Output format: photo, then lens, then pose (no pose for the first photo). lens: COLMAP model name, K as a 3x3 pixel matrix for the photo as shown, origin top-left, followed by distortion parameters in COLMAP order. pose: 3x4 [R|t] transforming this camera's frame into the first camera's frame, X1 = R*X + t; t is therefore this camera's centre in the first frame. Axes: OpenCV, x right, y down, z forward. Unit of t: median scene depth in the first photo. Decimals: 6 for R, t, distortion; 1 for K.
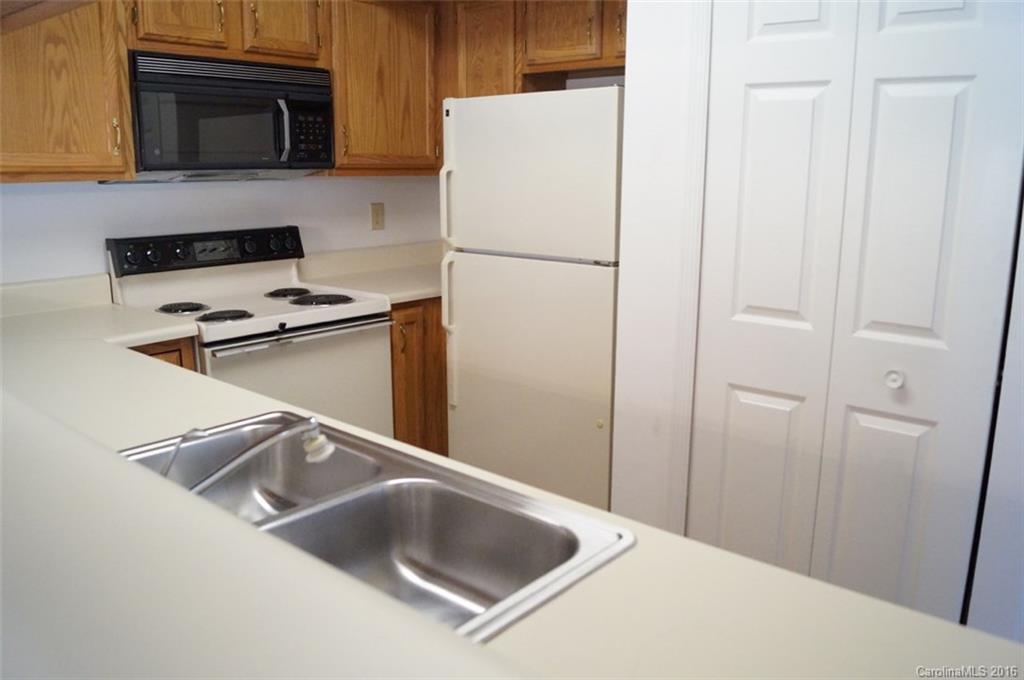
lens RADIAL K [[809.1, 0, 511.2], [0, 809.1, 339.2], [0, 0, 1]] dist [-0.080361, 0.011724]
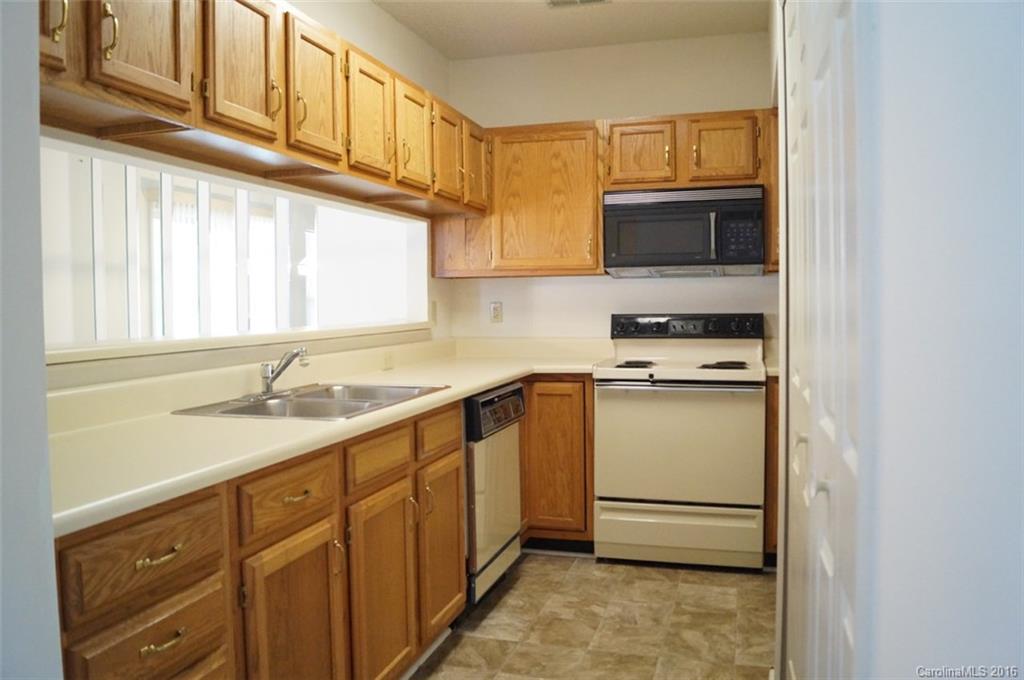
lens RADIAL K [[809.1, 0, 514.9], [0, 809.1, 338.4], [0, 0, 1]] dist [-0.080361, 0.011724]
pose [[0.421615, 0.029023, -0.906310, 0.811524], [-0.174047, 0.983494, -0.049471, 0.026787], [0.889915, 0.178598, 0.419707, 0.198377]]
